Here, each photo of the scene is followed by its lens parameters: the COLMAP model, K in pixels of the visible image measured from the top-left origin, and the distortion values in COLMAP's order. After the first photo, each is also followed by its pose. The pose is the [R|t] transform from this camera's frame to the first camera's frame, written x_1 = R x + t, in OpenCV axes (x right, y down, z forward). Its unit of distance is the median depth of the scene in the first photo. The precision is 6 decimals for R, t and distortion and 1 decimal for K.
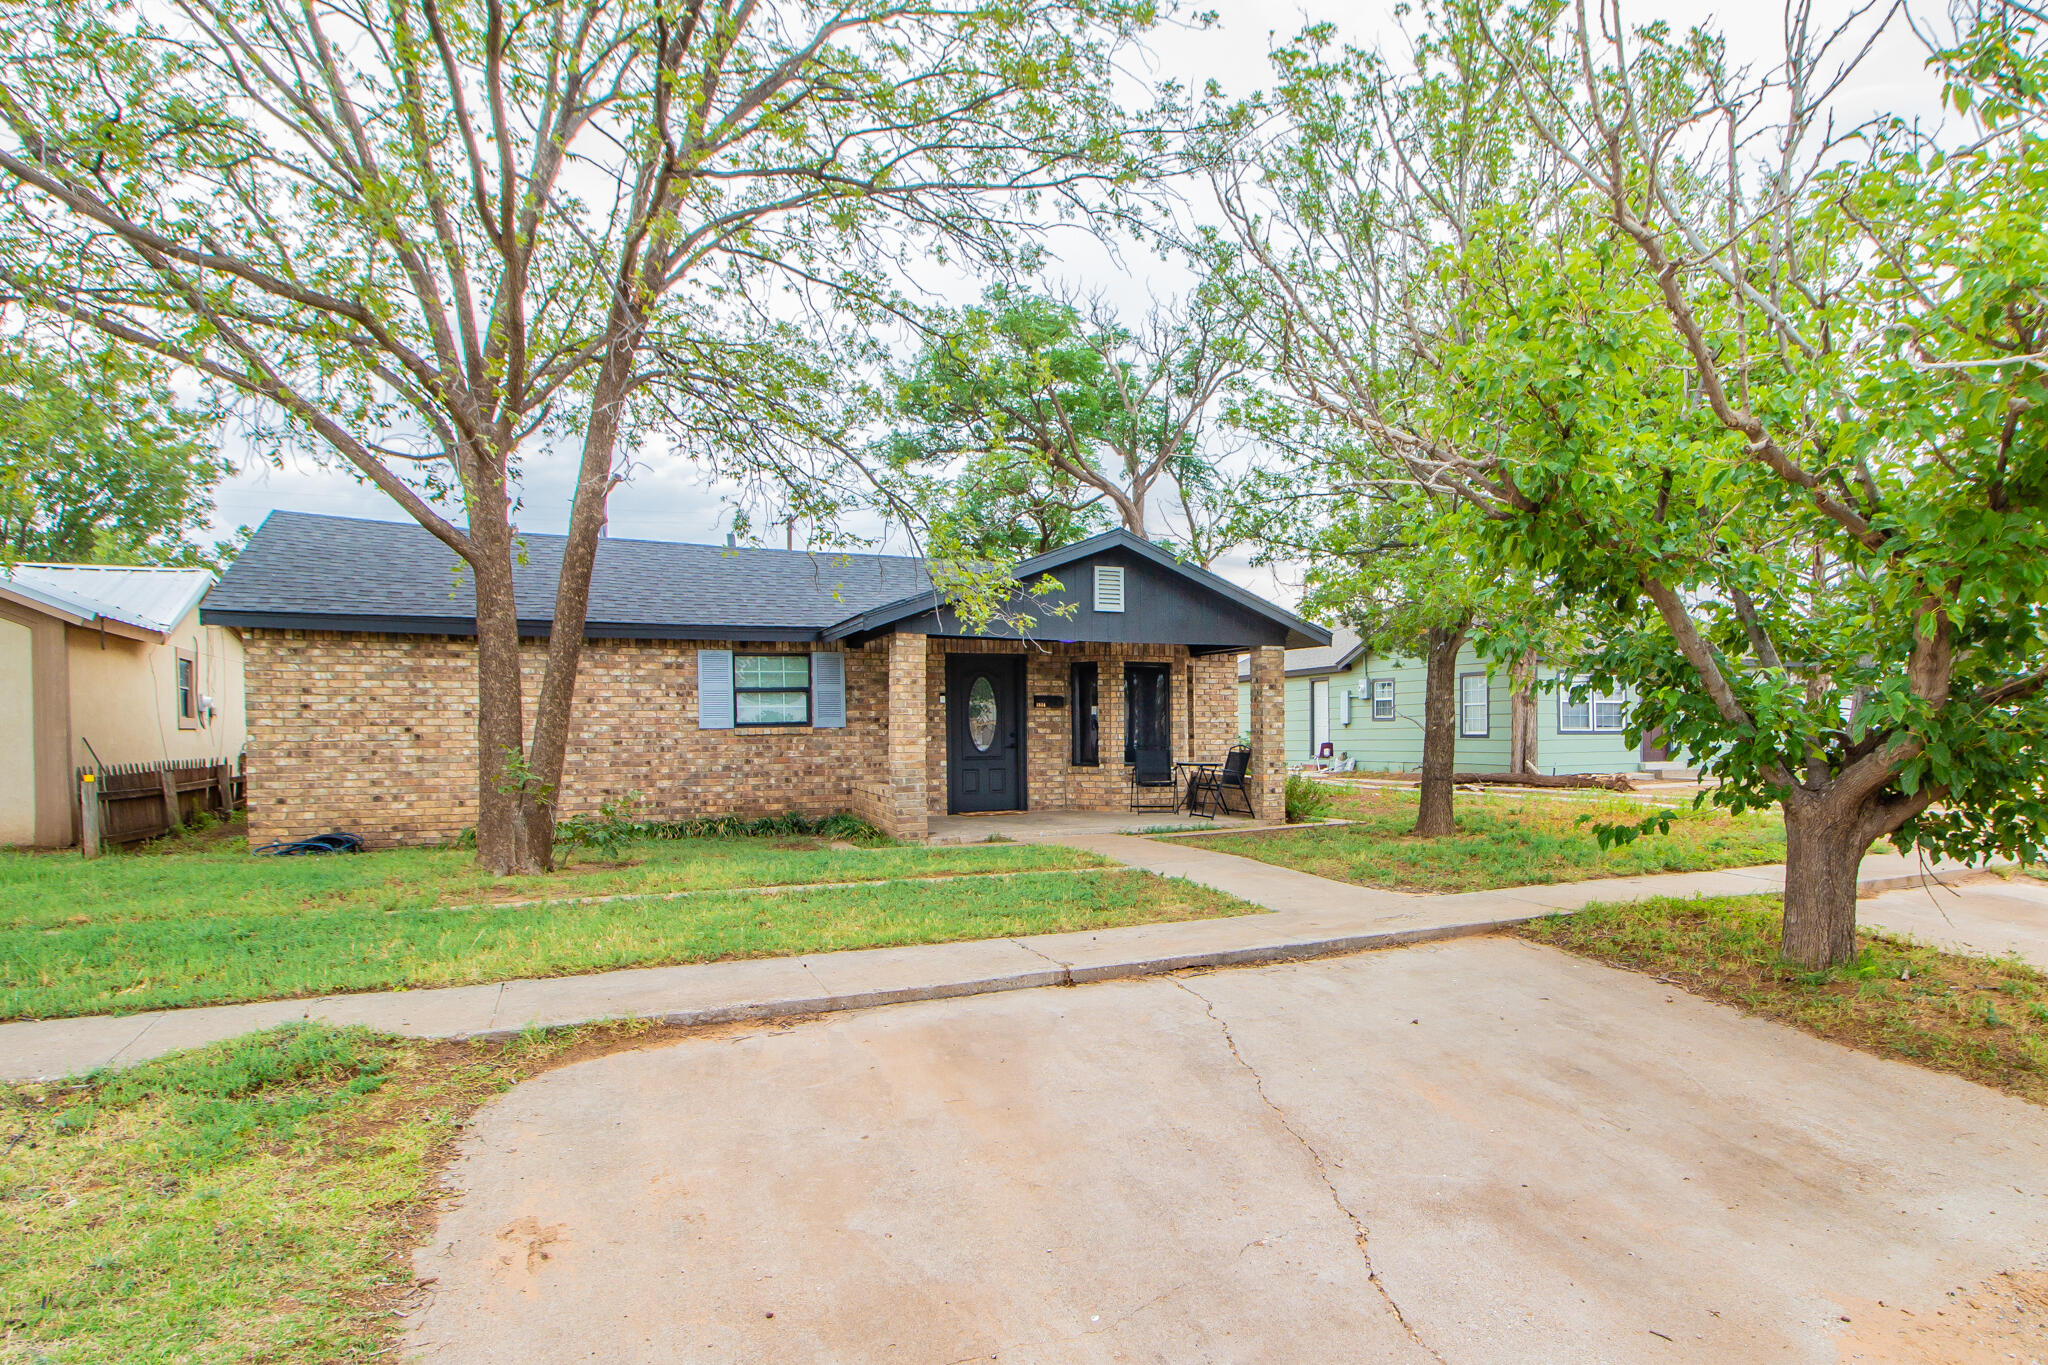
lens RADIAL K [[1035.4, 0, 1026.6], [0, 1035.4, 688.6], [0, 0, 1]] dist [-0.001454, -0.008904]
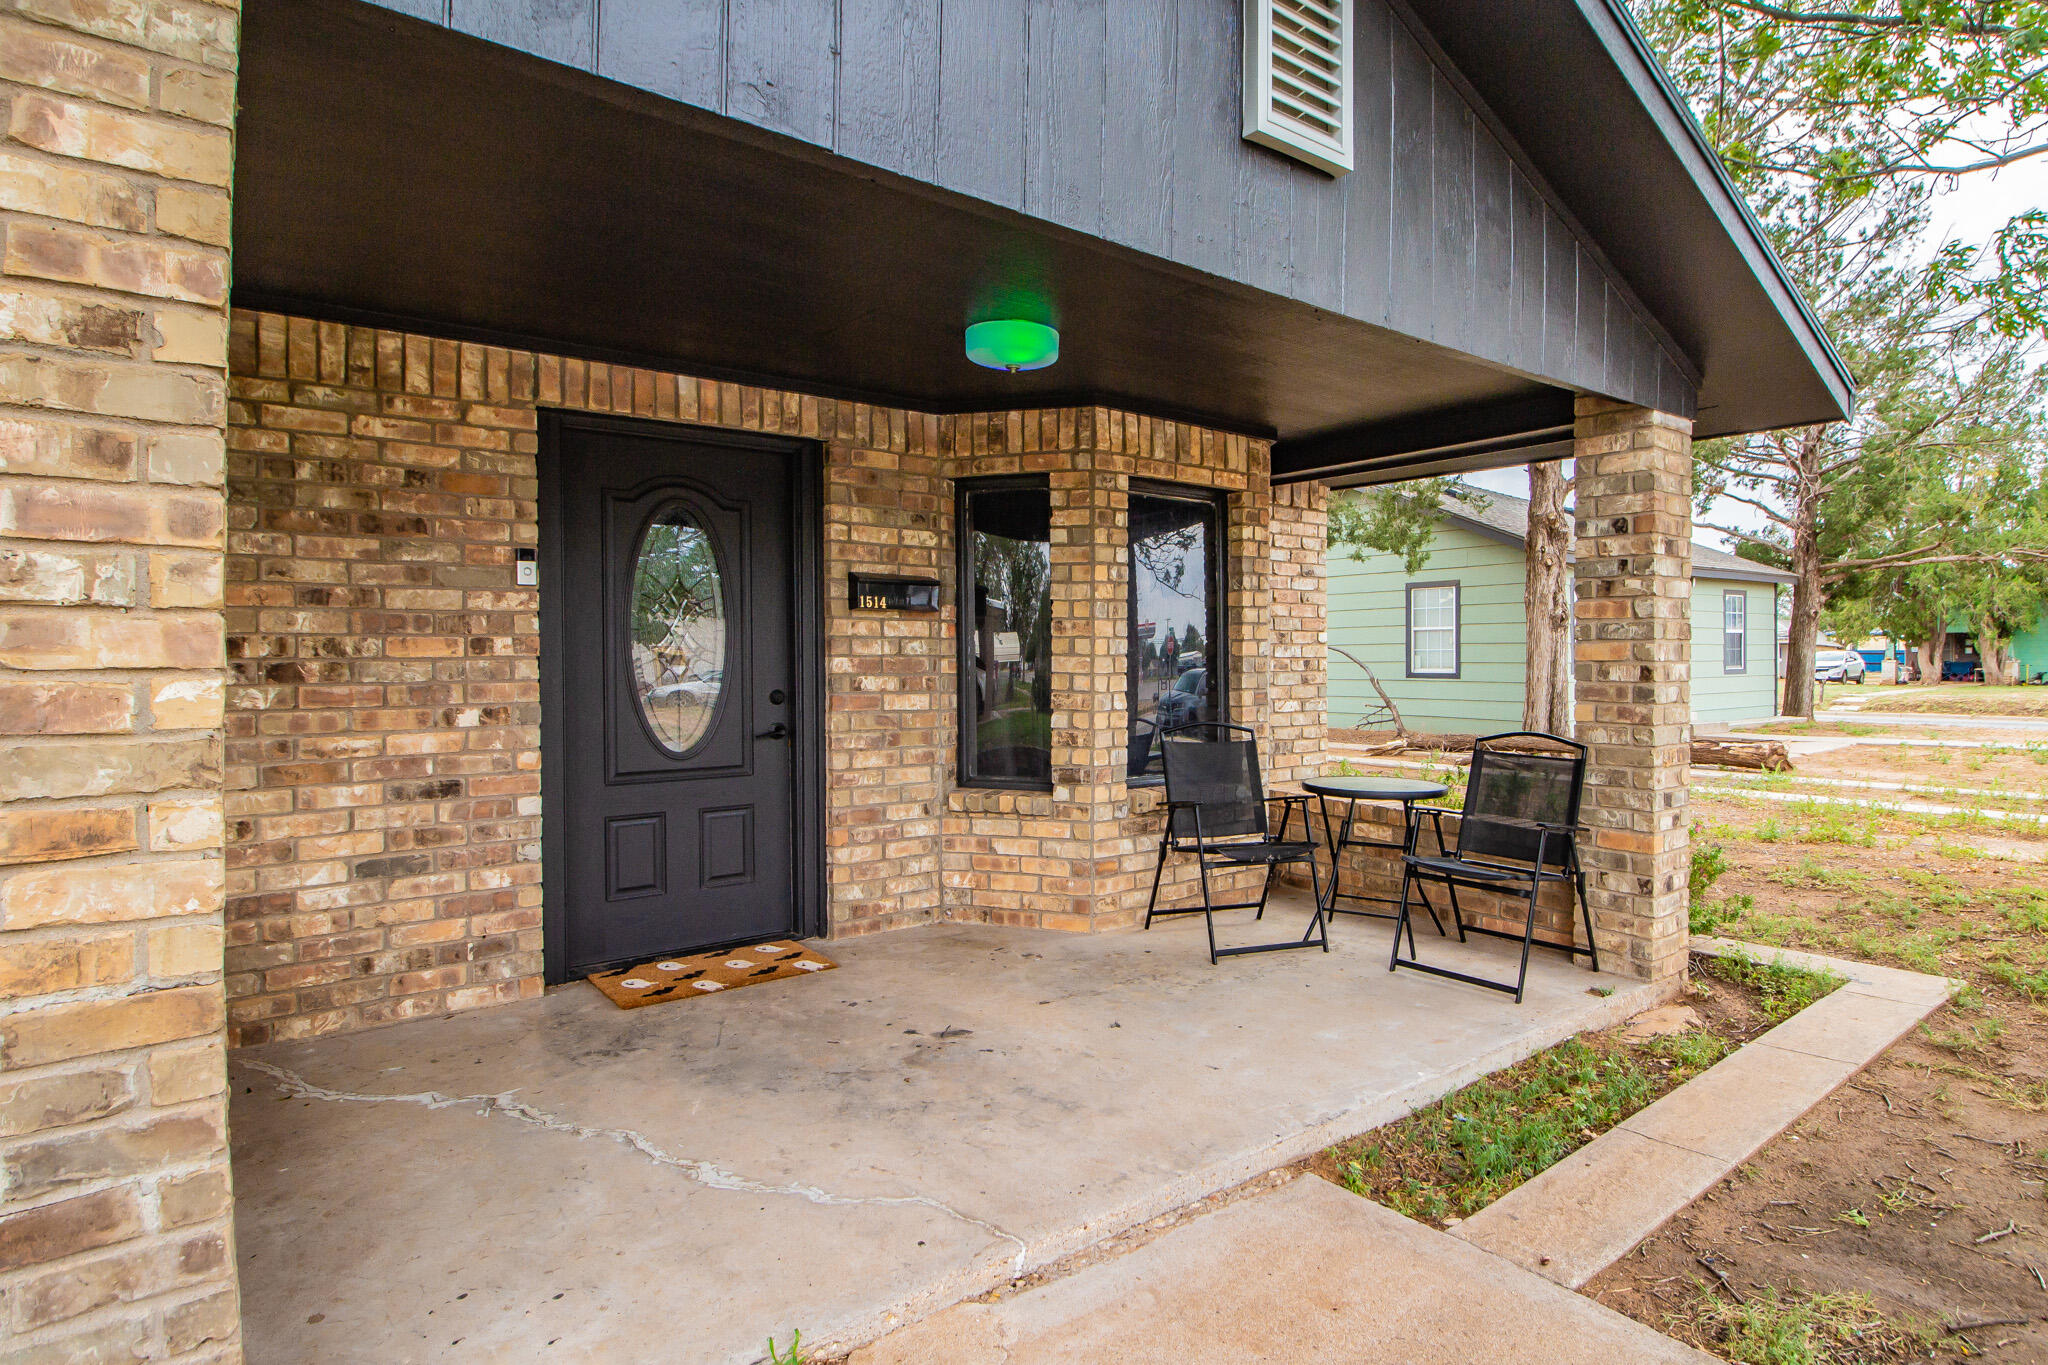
lens RADIAL K [[1035.4, 0, 1014.9], [0, 1035.4, 670.2], [0, 0, 1]] dist [-0.001454, -0.008904]
pose [[0.959685, 0.000384, 0.281077, -0.033148], [-0.014903, 0.998662, 0.049519, 0.020217], [-0.280682, -0.051711, 0.958407, 0.685316]]
